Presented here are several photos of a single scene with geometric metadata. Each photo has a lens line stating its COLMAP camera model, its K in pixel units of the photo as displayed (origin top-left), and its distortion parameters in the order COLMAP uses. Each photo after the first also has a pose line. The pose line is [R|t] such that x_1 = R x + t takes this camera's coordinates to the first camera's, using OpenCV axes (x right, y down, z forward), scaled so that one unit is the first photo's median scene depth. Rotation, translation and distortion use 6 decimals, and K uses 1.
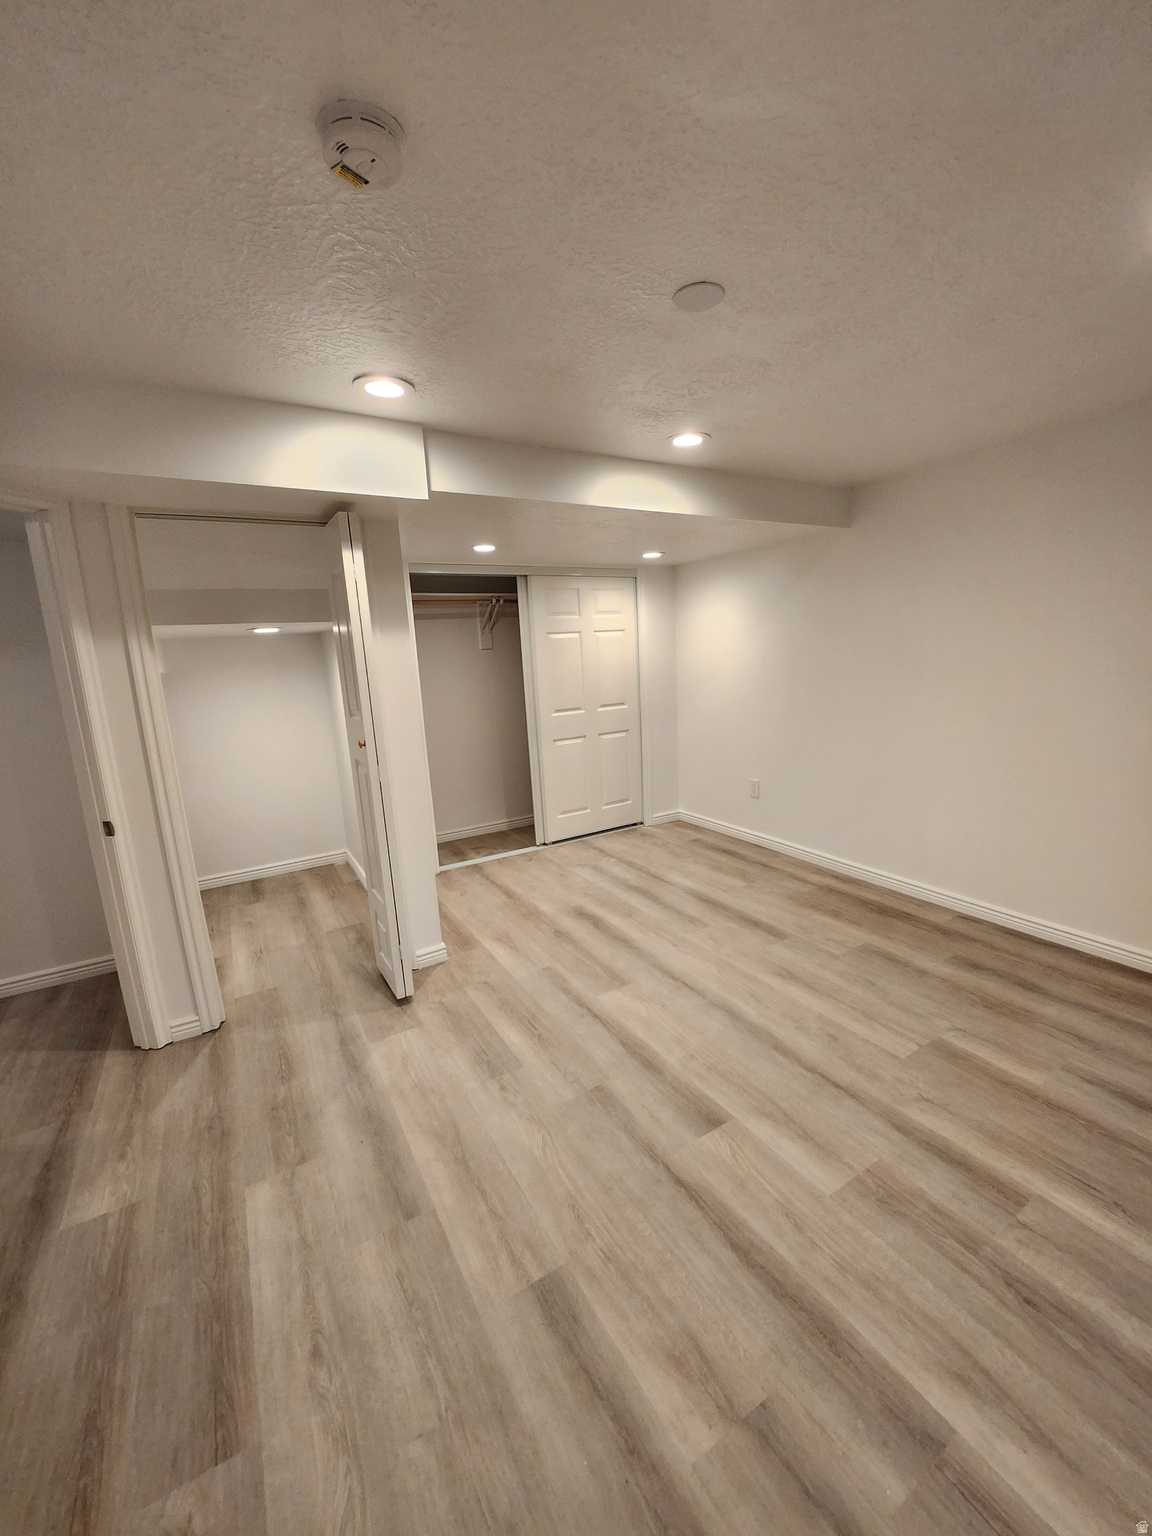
lens RADIAL K [[615.4, 0, 595.6], [0, 615.4, 768.8], [0, 0, 1]] dist [-0.020630, 0.000149]
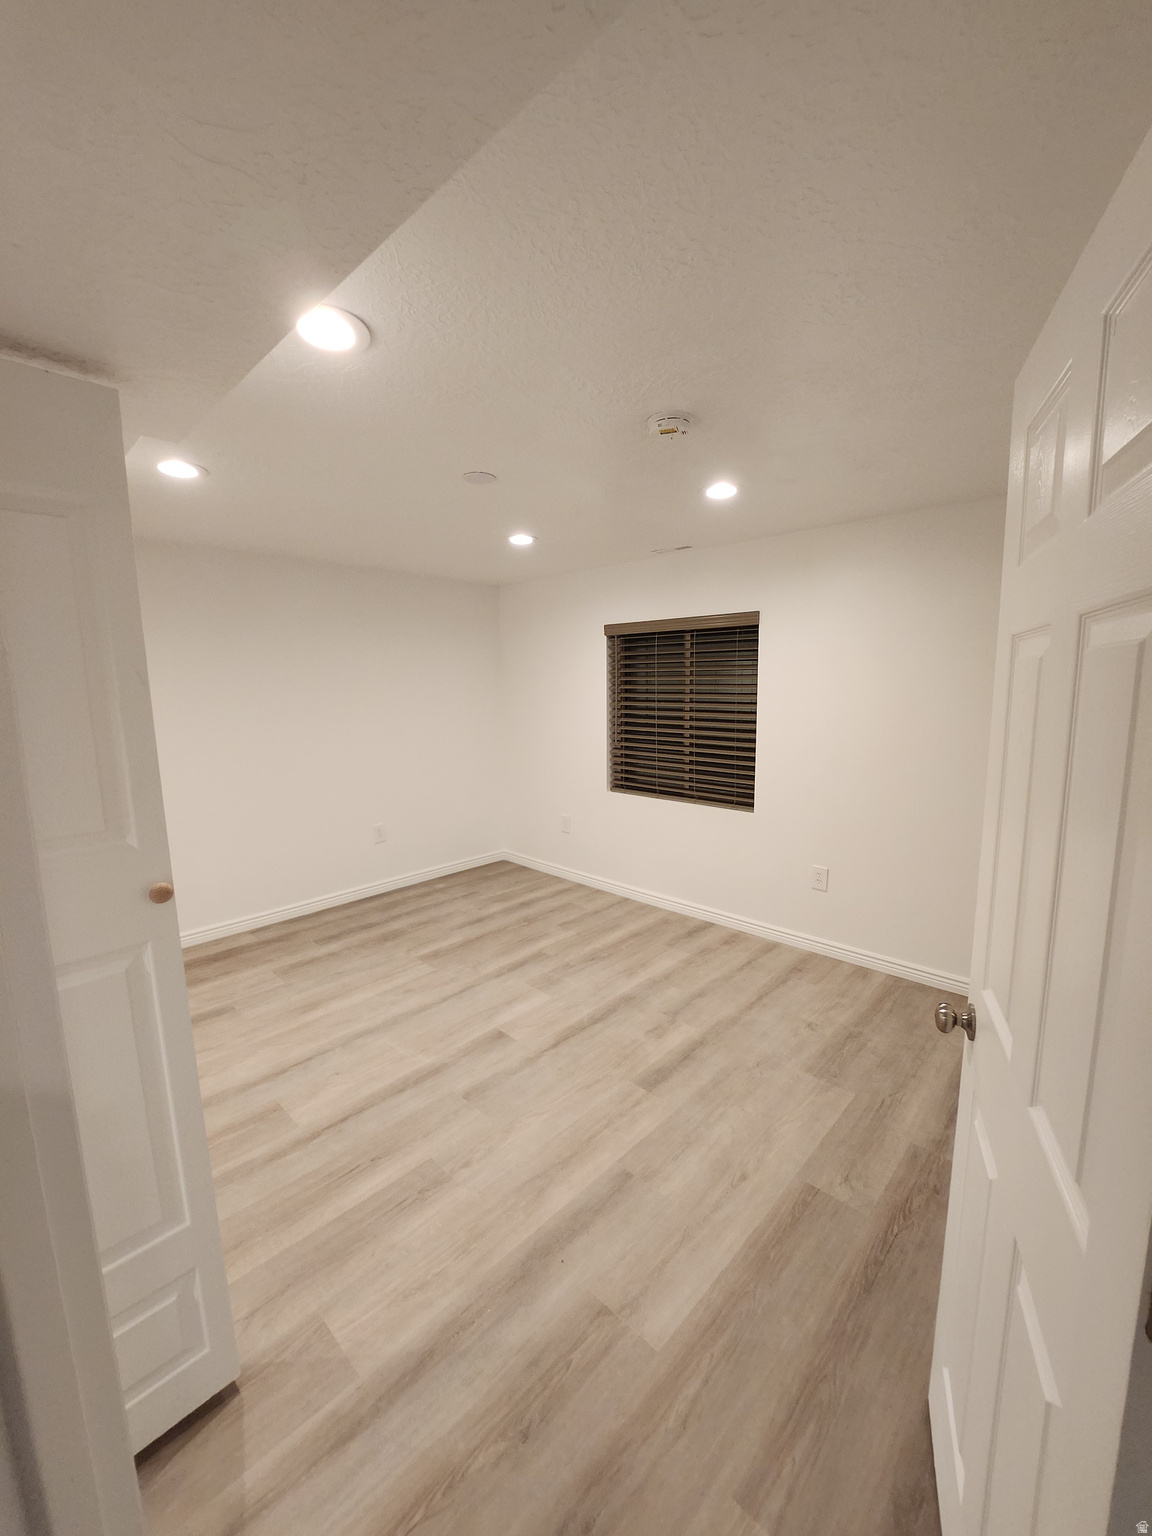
lens RADIAL K [[615.4, 0, 584.1], [0, 615.4, 778.0], [0, 0, 1]] dist [-0.020630, 0.000149]
pose [[-0.259775, -0.098883, 0.960593, -0.762560], [0.207975, 0.965671, 0.155649, -0.109521], [-0.943008, 0.240213, -0.230292, 0.672416]]
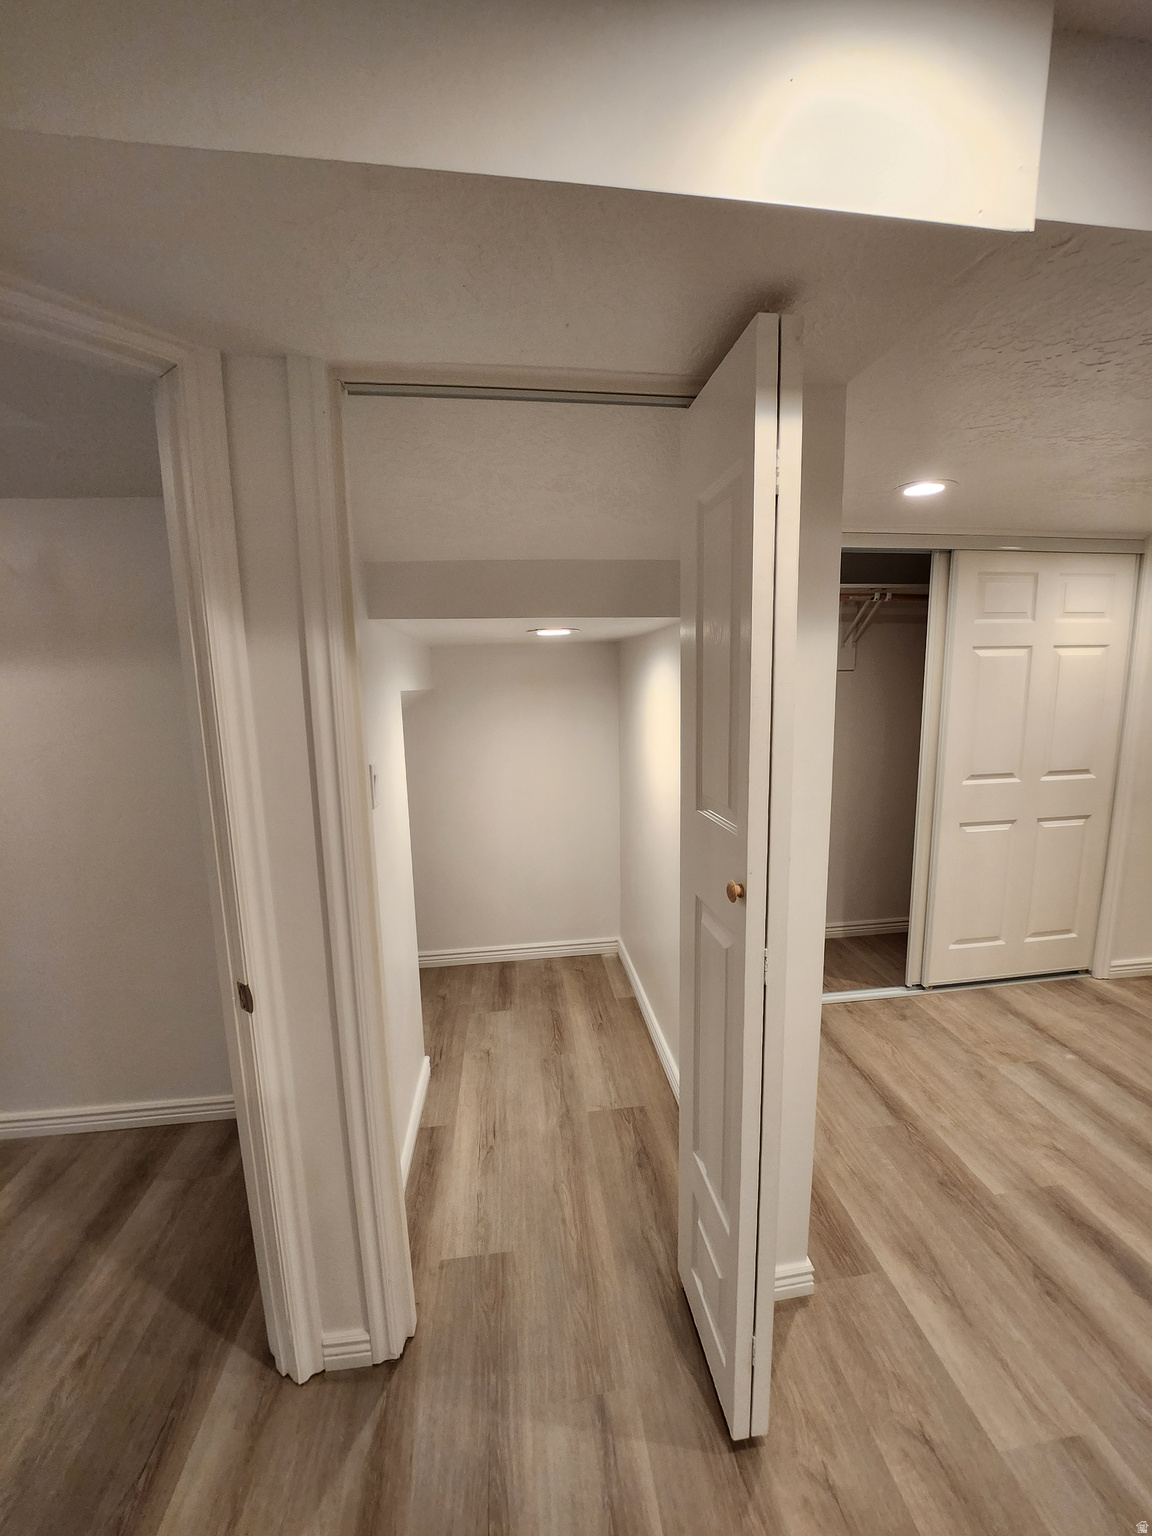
lens RADIAL K [[615.4, 0, 588.6], [0, 615.4, 758.2], [0, 0, 1]] dist [-0.020630, 0.000149]
pose [[0.913115, 0.084337, -0.398884, -0.265293], [-0.101990, 0.994515, -0.023199, -0.094493], [0.394739, 0.061865, 0.916708, 0.482753]]
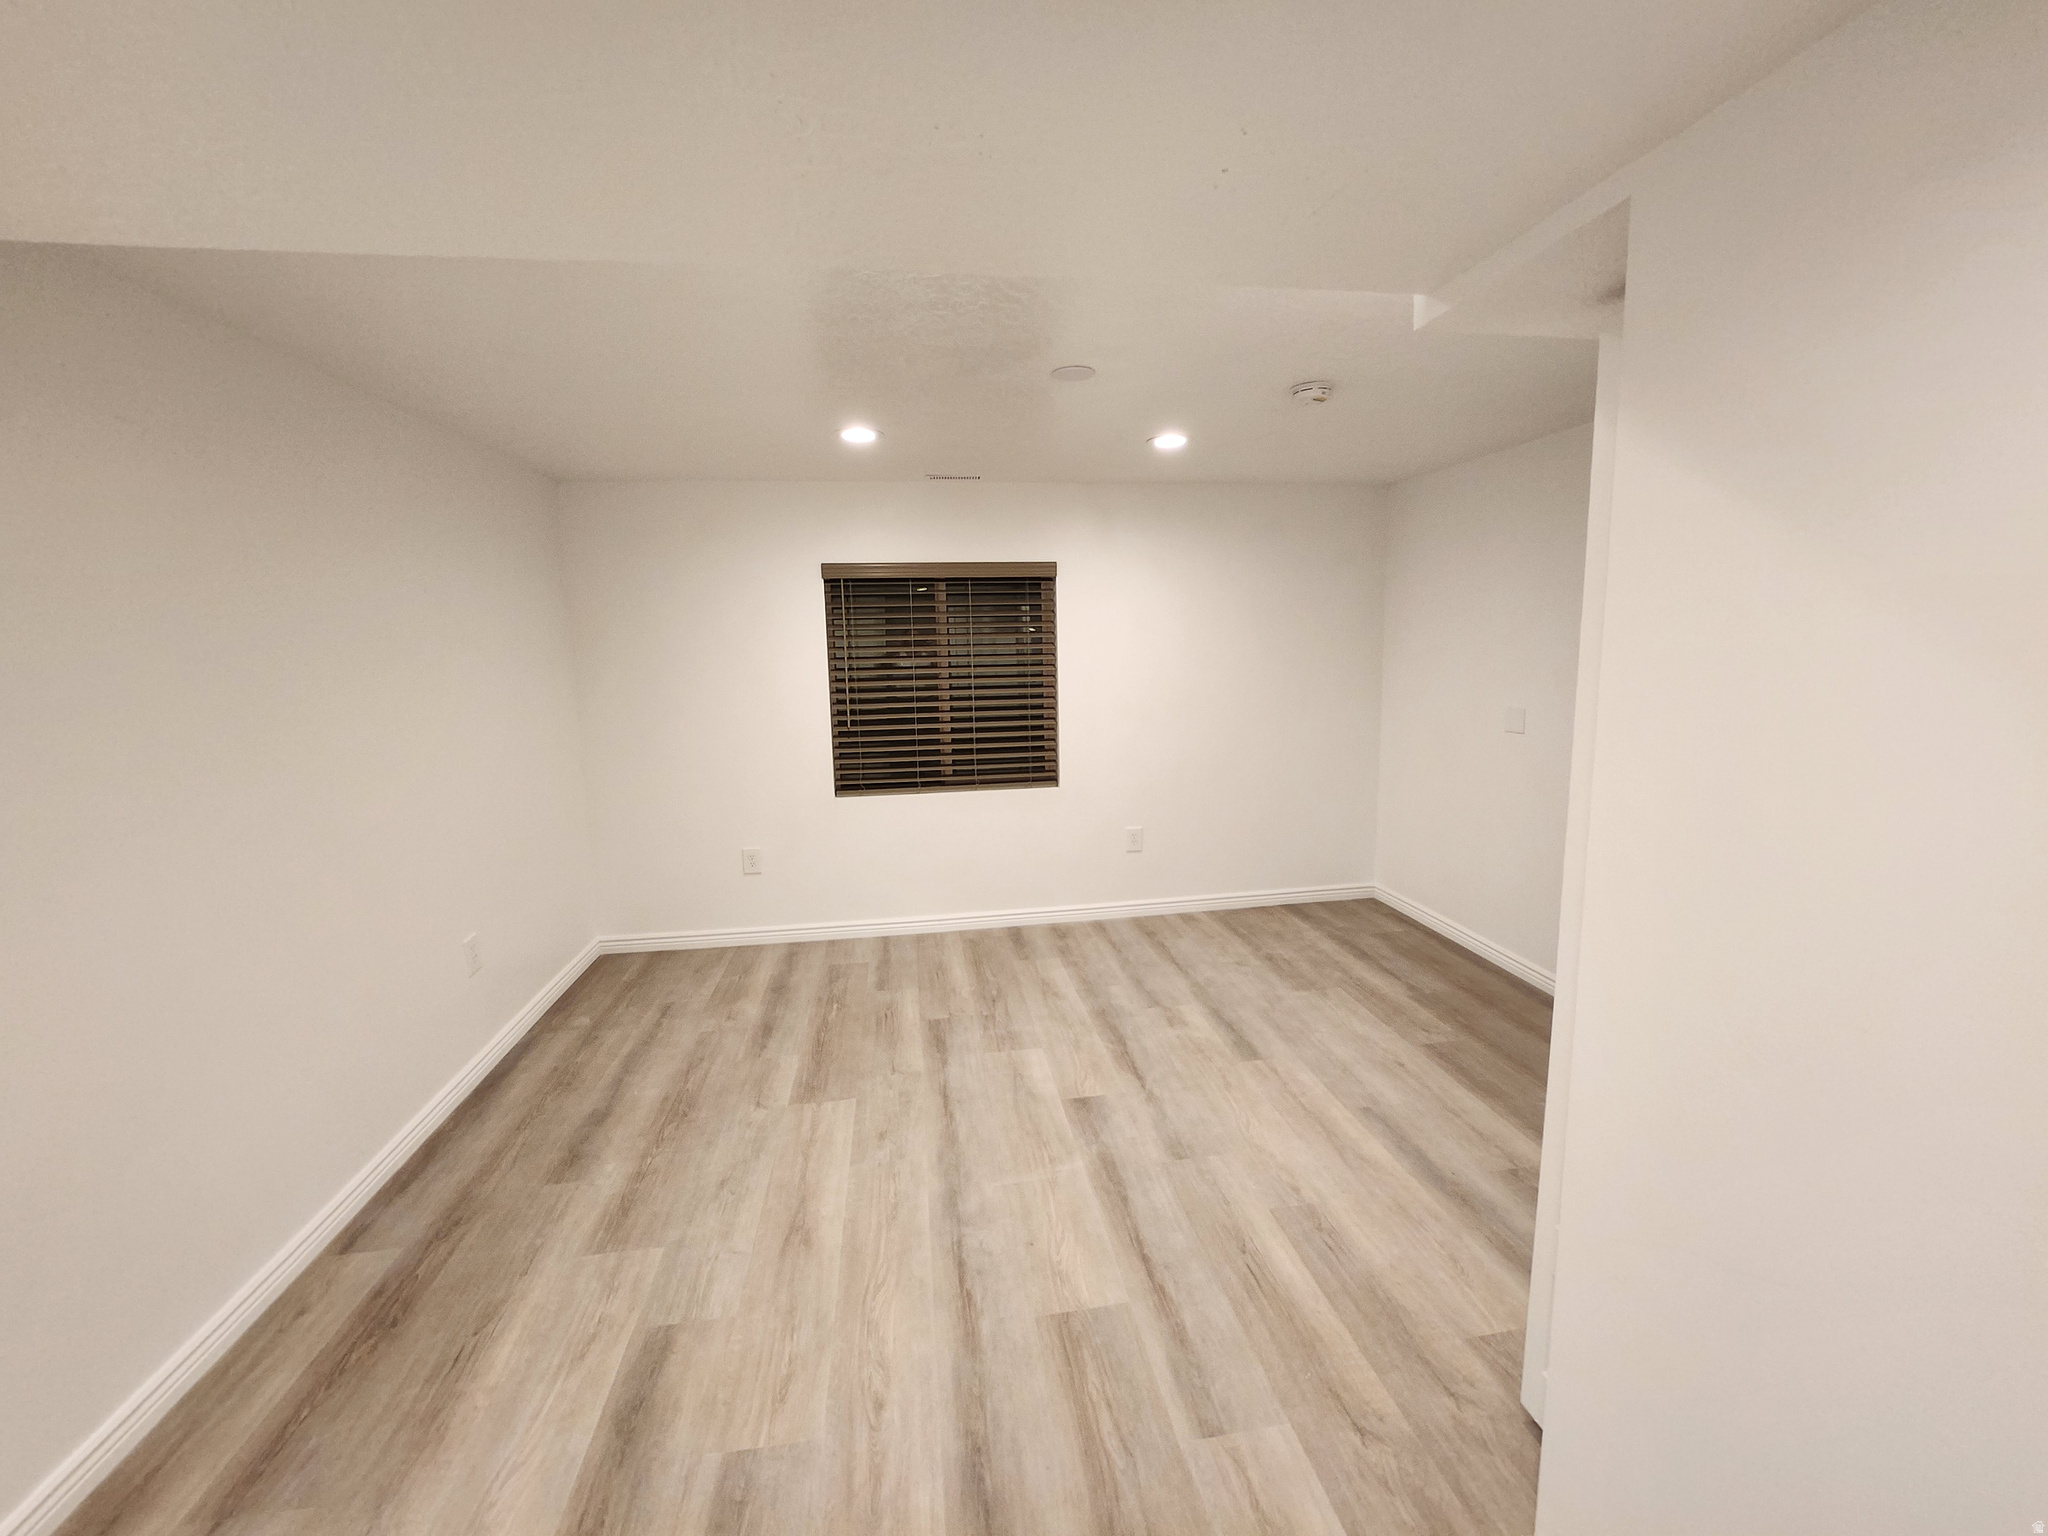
lens RADIAL K [[820.5, 0, 1028.8], [0, 820.5, 770.7], [0, 0, 1]] dist [-0.020630, 0.000149]
pose [[-0.921942, 0.006528, 0.387272, -0.183325], [0.137847, 0.939924, 0.312317, -0.277179], [-0.361967, 0.341322, -0.867455, 1.386462]]
